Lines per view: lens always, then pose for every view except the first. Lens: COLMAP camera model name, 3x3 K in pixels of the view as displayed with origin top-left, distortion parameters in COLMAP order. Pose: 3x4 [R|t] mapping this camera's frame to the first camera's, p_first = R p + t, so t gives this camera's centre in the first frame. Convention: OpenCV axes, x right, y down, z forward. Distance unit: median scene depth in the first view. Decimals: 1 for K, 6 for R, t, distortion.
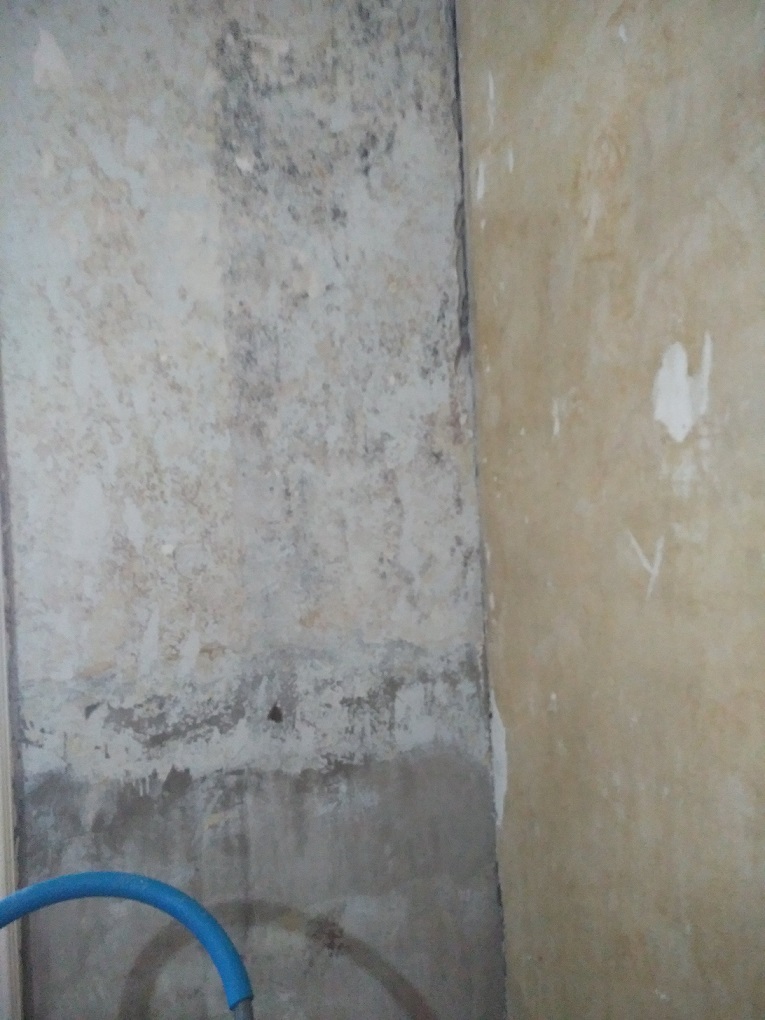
lens RADIAL K [[834.7, 0, 383.1], [0, 834.7, 516.6], [0, 0, 1]] dist [0.098085, -0.133668]
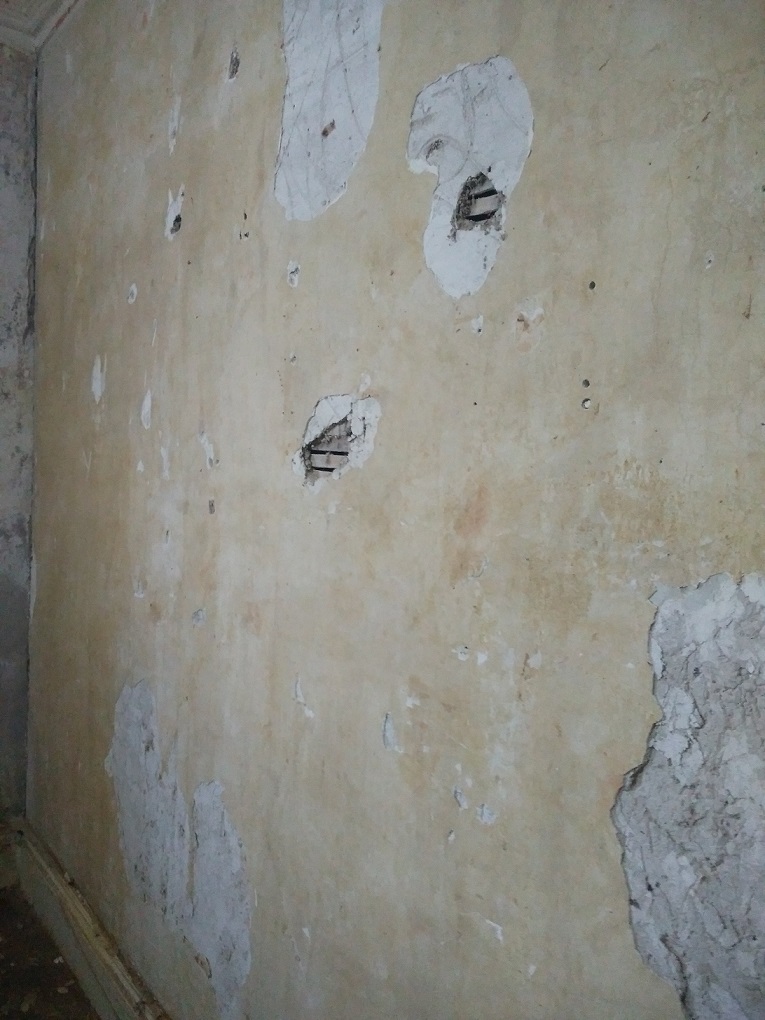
lens RADIAL K [[834.7, 0, 383.1], [0, 834.7, 516.6], [0, 0, 1]] dist [0.098085, -0.133668]
pose [[0.945172, 0.072896, 0.318332, 0.245586], [-0.092987, 0.994492, 0.048360, 0.013274], [-0.313053, -0.075309, 0.946745, -0.765121]]
